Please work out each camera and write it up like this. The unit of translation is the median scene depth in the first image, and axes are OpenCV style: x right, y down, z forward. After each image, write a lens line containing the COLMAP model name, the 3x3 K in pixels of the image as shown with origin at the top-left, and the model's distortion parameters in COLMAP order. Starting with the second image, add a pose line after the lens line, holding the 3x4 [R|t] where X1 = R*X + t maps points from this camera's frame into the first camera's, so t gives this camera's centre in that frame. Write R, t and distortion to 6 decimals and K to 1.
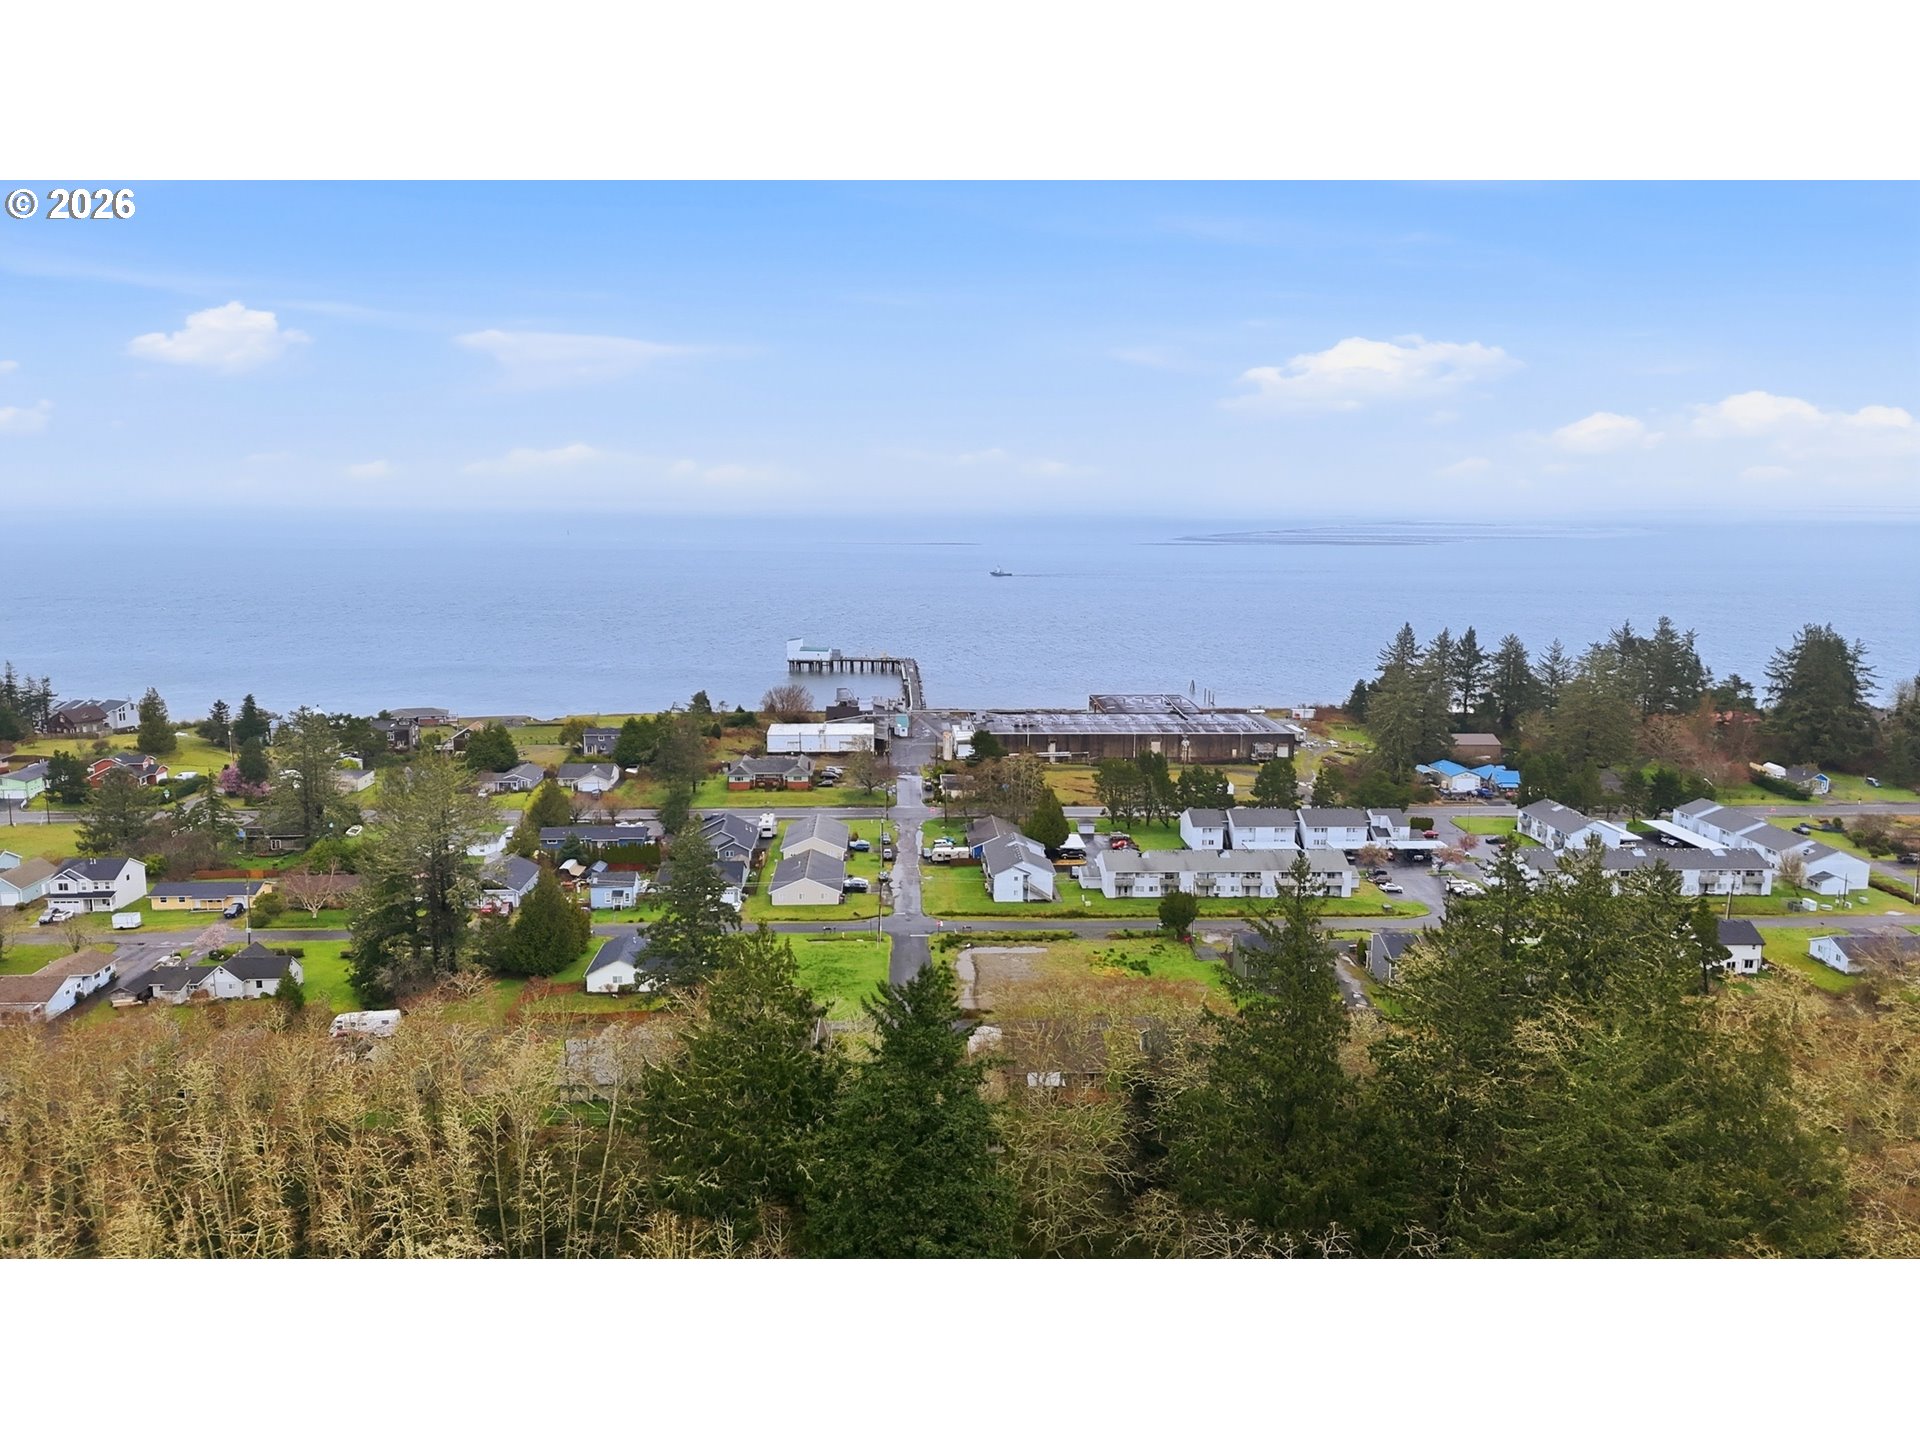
lens RADIAL K [[1404.1, 0, 945.8], [0, 1404.1, 721.9], [0, 0, 1]] dist [0.089608, -0.079920]
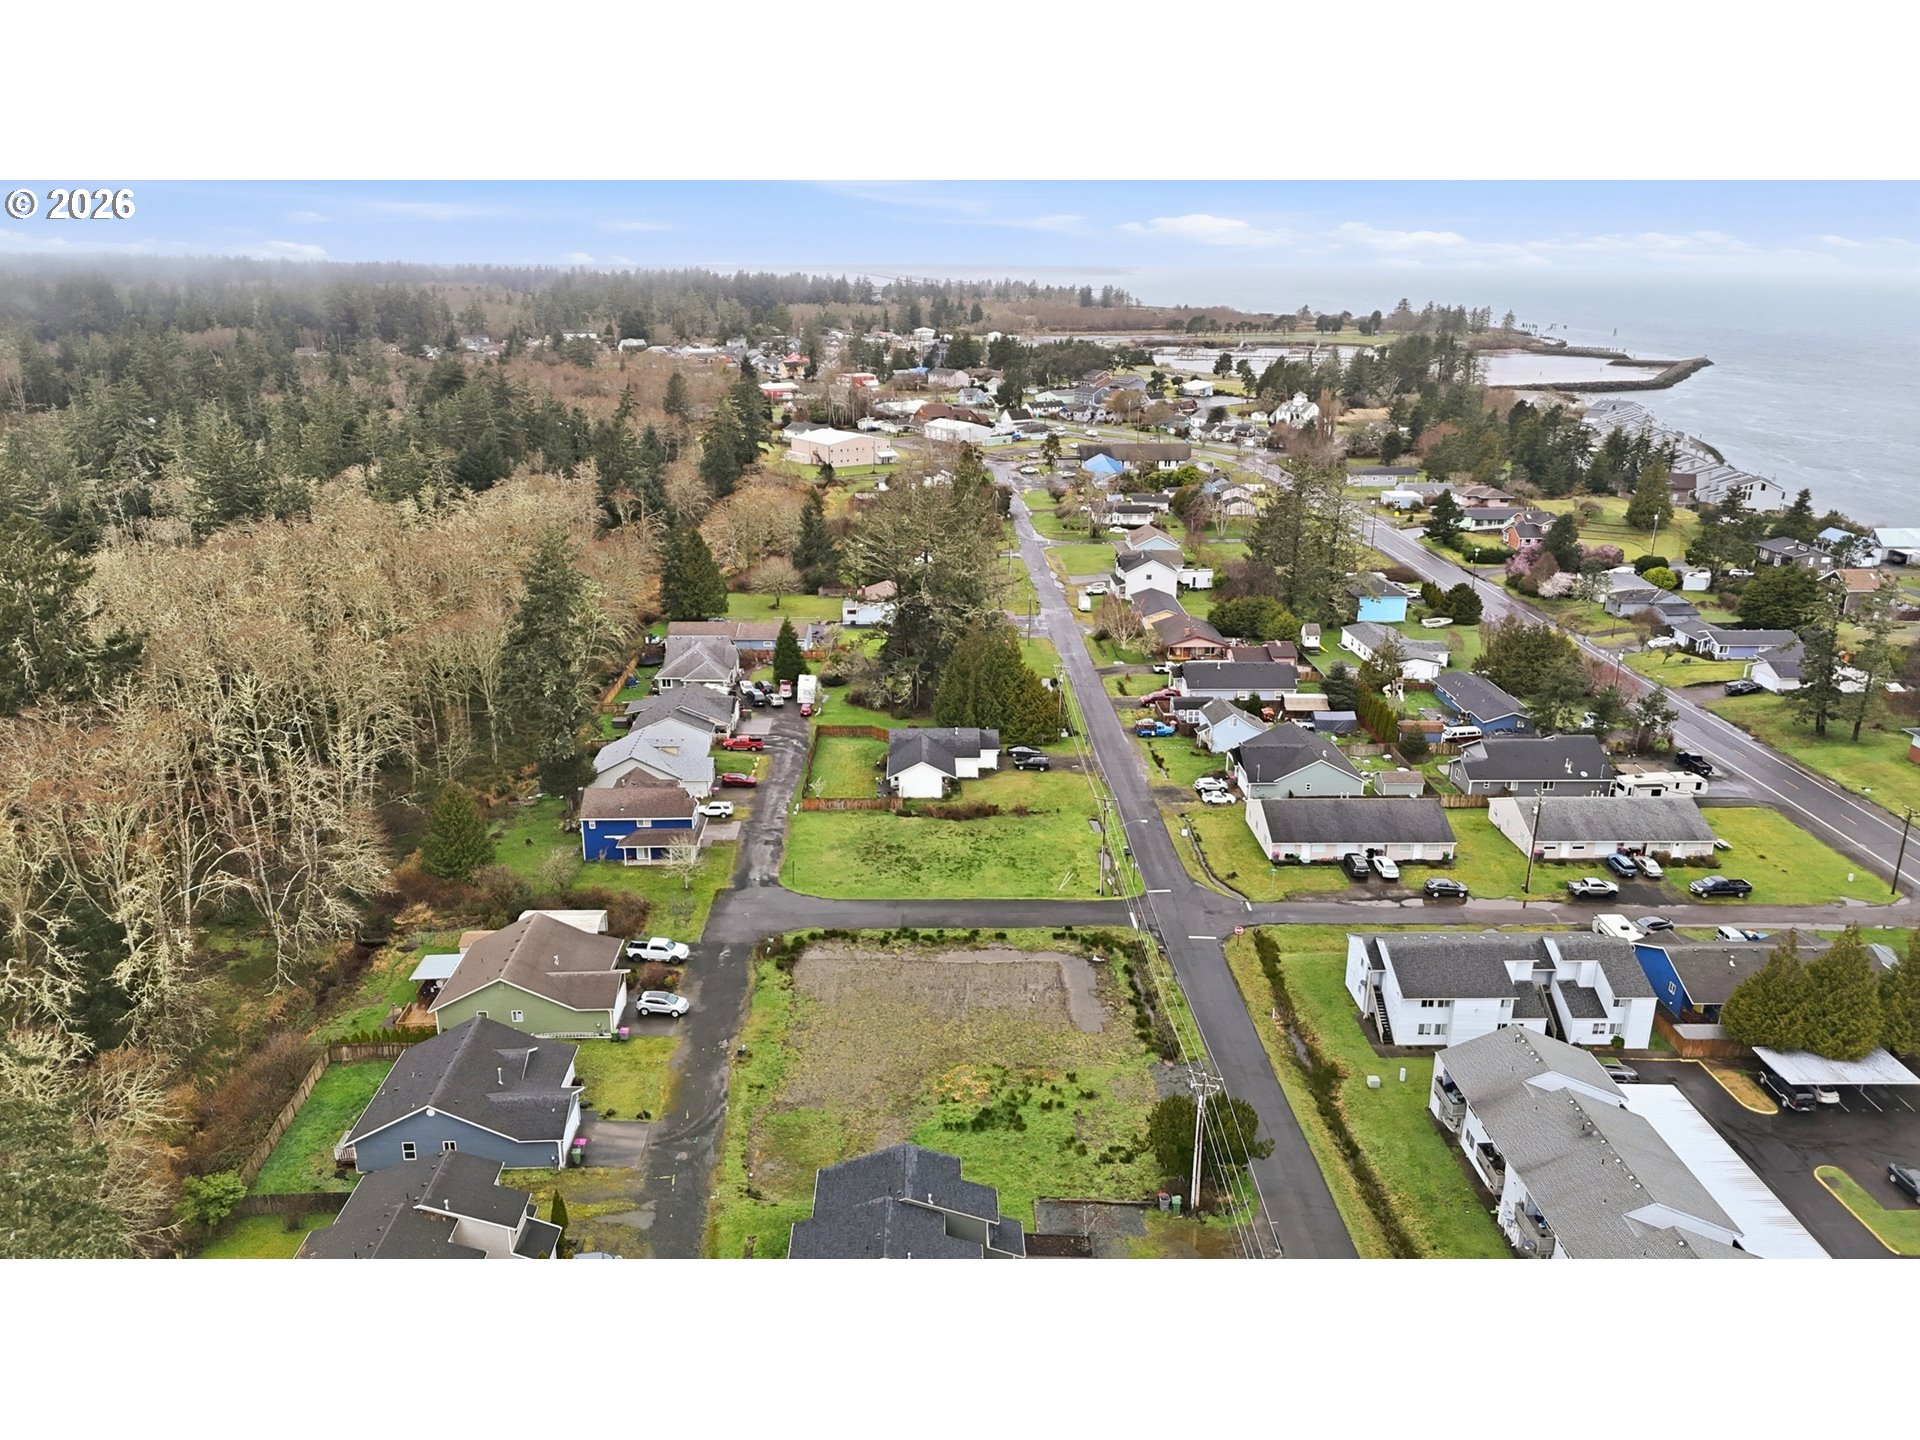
lens RADIAL K [[1412.3, 0, 956.6], [0, 1412.3, 706.6], [0, 0, 1]] dist [0.077835, -0.048073]
pose [[-0.010949, 0.298705, -0.954283, 0.367141], [-0.176483, 0.938781, 0.295878, -0.068693], [0.984243, 0.171655, 0.042437, 0.608531]]
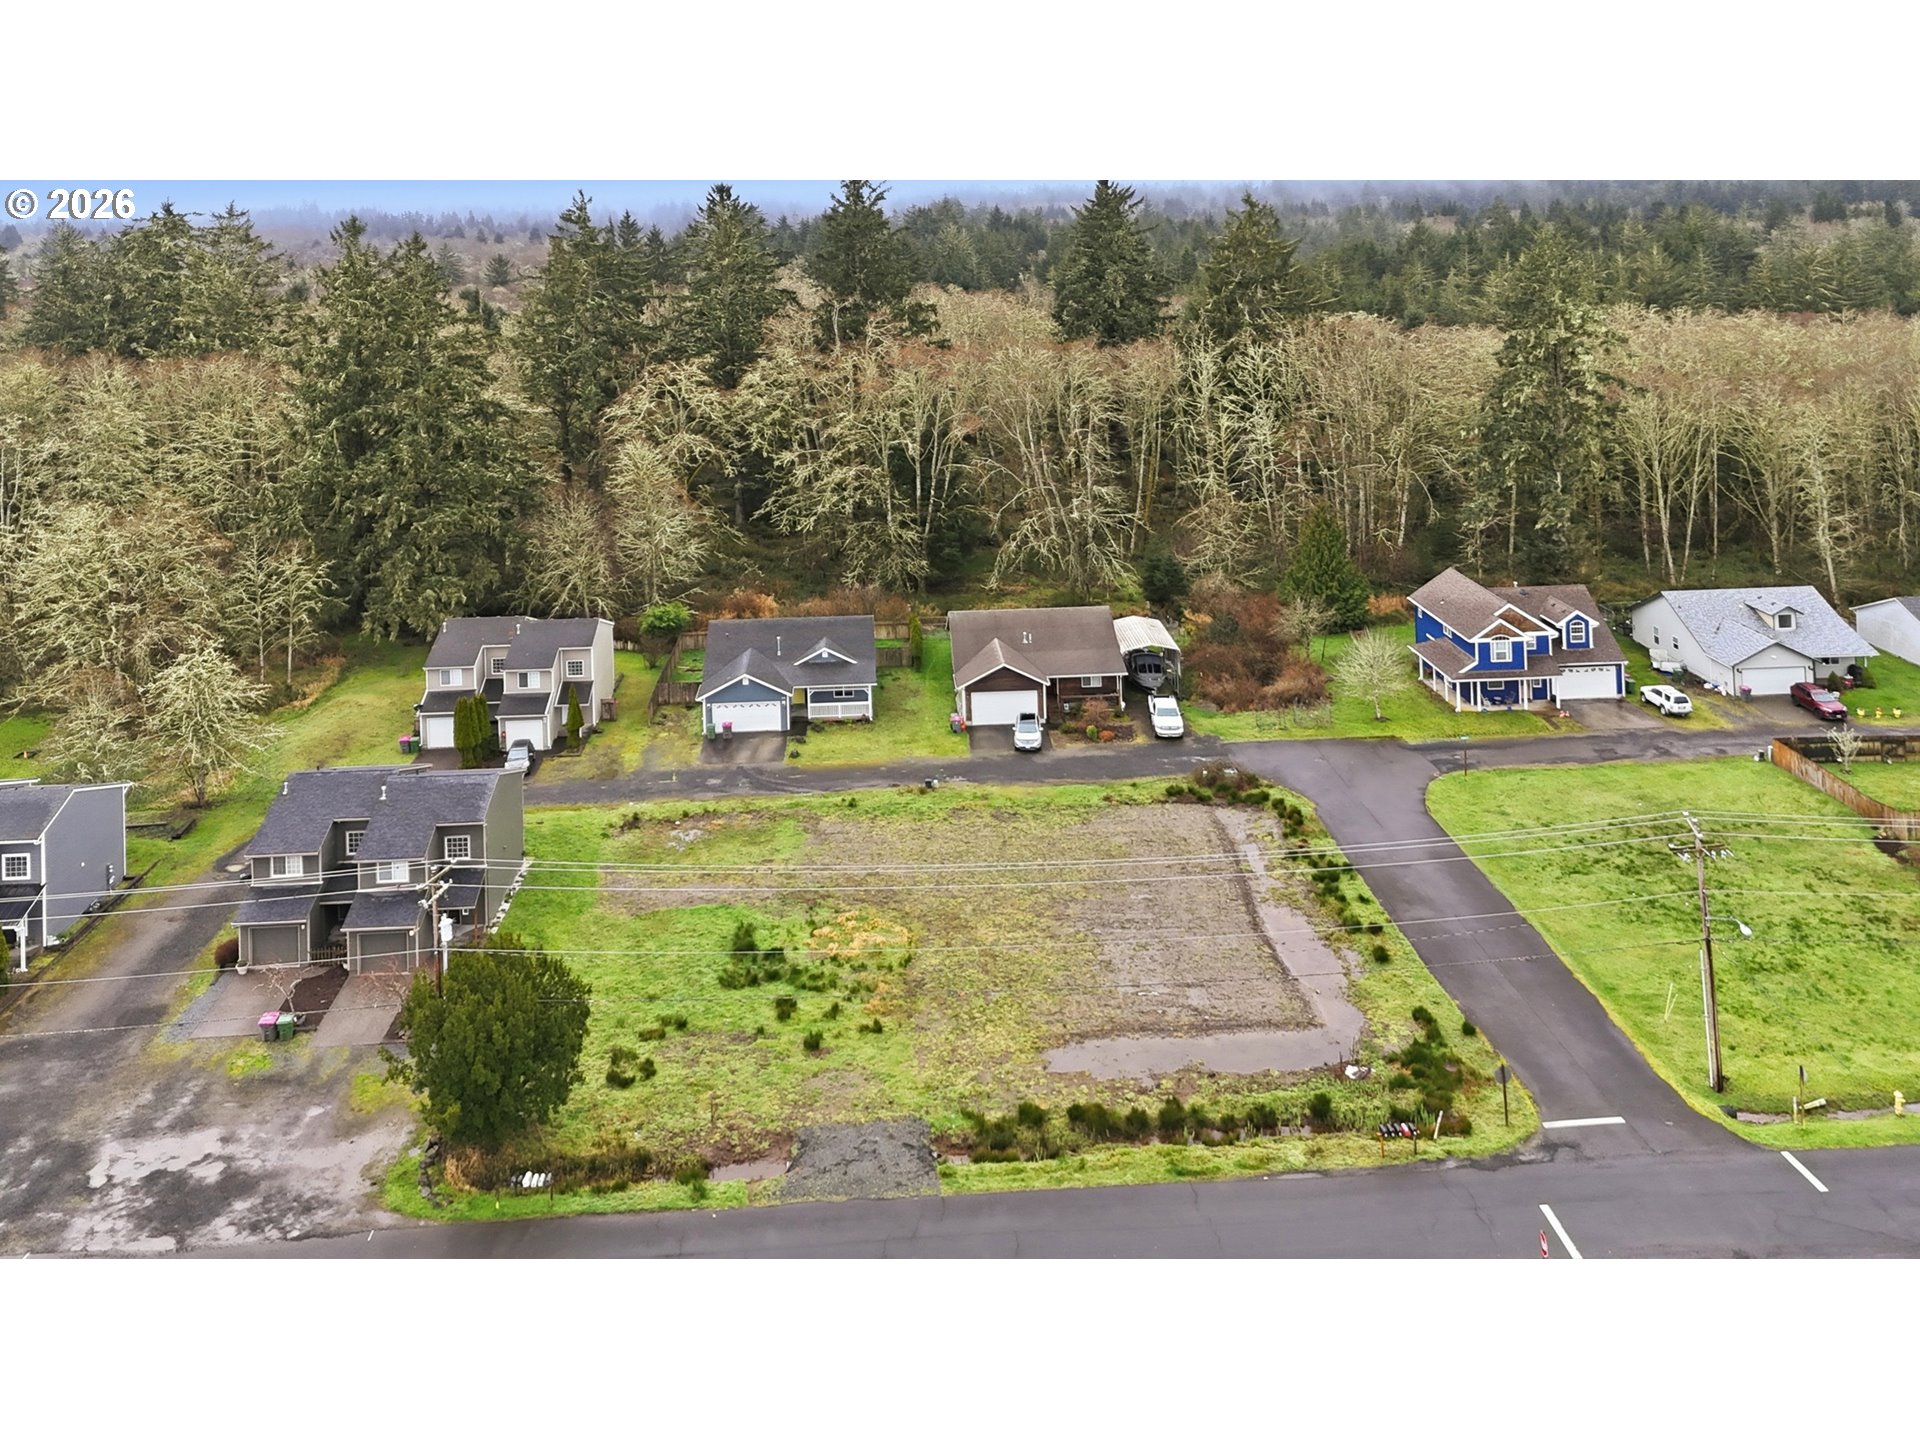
lens RADIAL K [[1404.1, 0, 962.2], [0, 1404.1, 713.5], [0, 0, 1]] dist [0.089608, -0.079920]
pose [[-0.999563, 0.020002, -0.021756, 0.062519], [0.006686, 0.870119, 0.492796, -0.019198], [0.028787, 0.492436, -0.869873, 0.807034]]
